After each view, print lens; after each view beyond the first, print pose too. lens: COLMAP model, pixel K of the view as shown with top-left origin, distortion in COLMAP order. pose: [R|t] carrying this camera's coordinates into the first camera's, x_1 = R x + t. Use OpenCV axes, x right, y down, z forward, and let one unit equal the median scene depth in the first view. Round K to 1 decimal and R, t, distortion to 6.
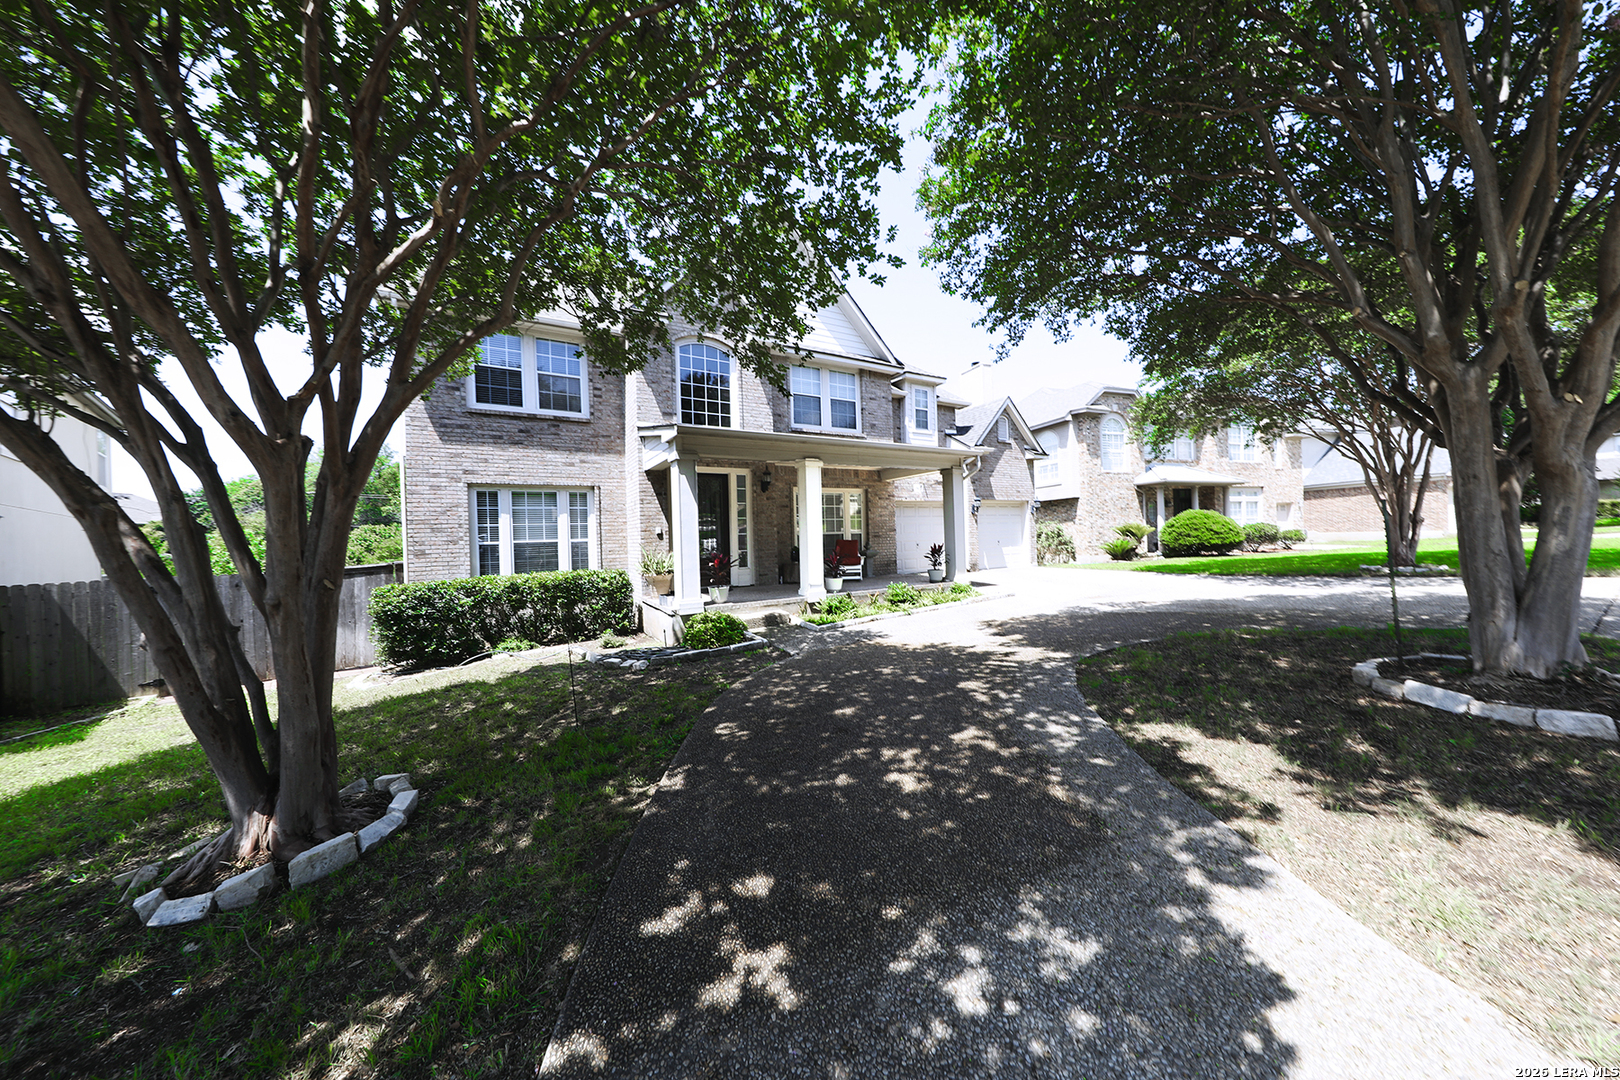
lens RADIAL K [[515.0, 0, 811.8], [0, 515.0, 537.9], [0, 0, 1]] dist [-0.003707, -0.001053]
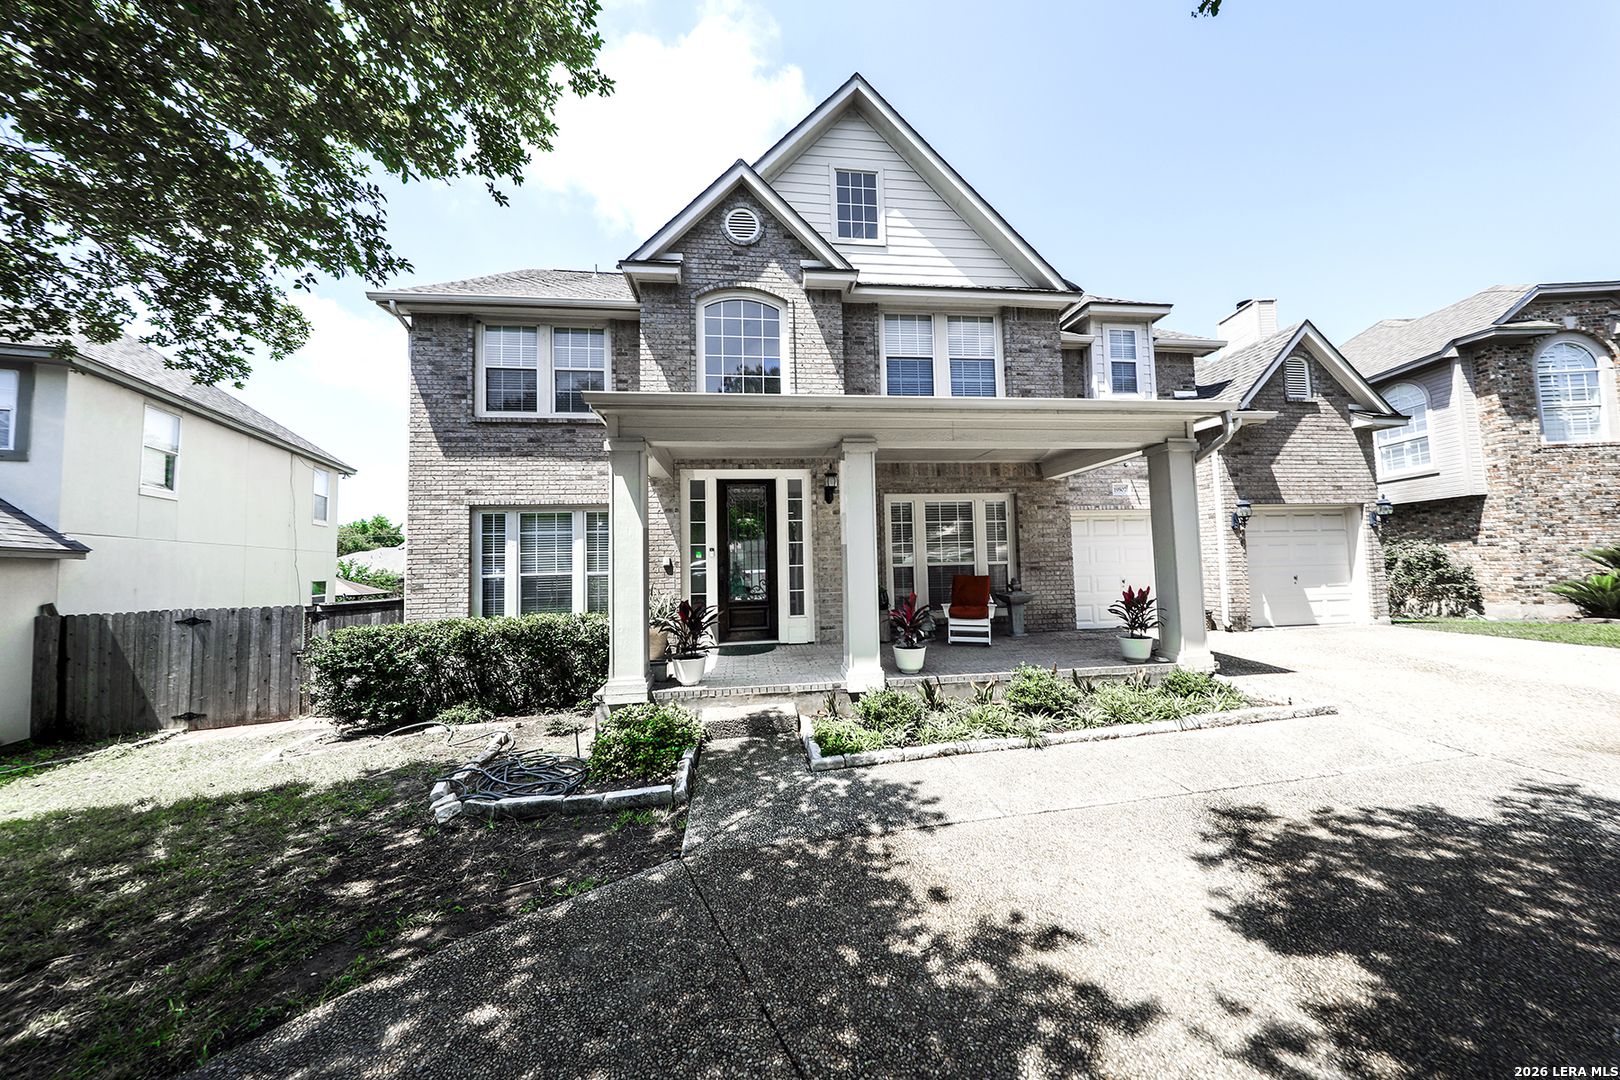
lens RADIAL K [[515.0, 0, 812.7], [0, 515.0, 534.3], [0, 0, 1]] dist [-0.003707, -0.001053]
pose [[0.912603, -0.017074, -0.408490, 0.157740], [-0.003166, 0.998803, -0.048820, -0.016055], [0.408835, 0.045846, 0.911456, 0.385326]]
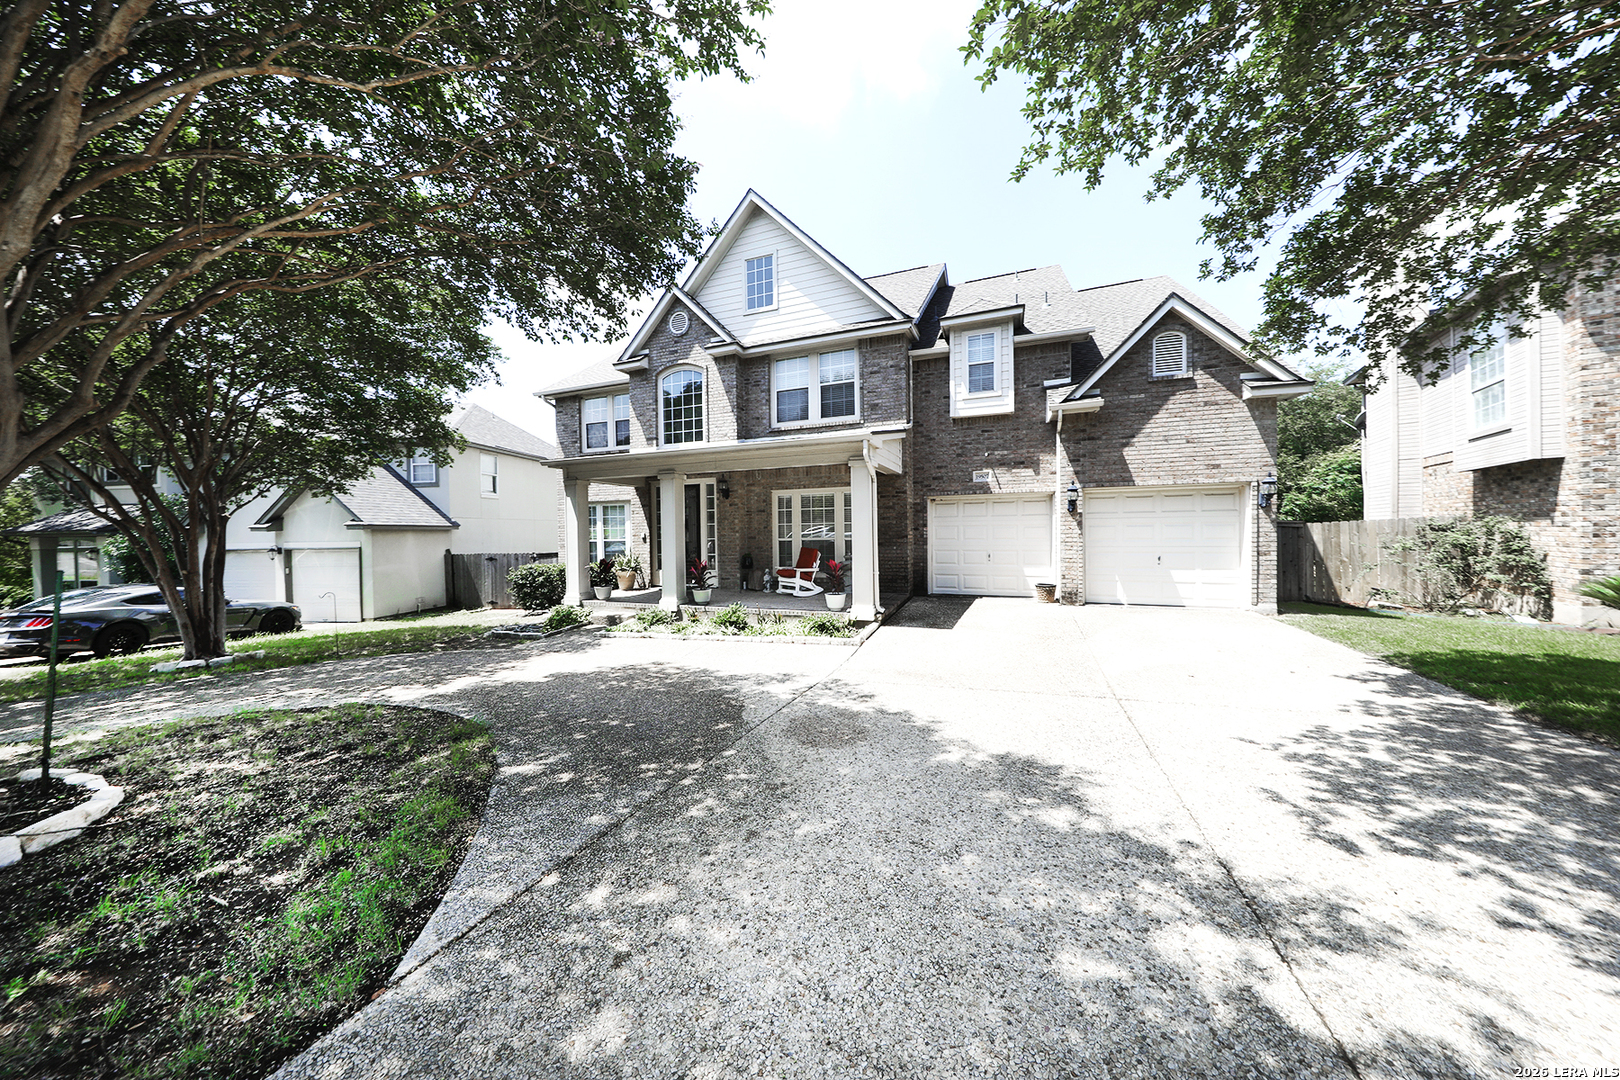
lens RADIAL K [[515.0, 0, 809.1], [0, 515.0, 533.1], [0, 0, 1]] dist [-0.003707, -0.001053]
pose [[0.608367, 0.027464, -0.793180, 0.818154], [-0.003044, 0.999475, 0.032272, -0.054035], [0.793650, -0.017218, 0.608131, 0.501641]]
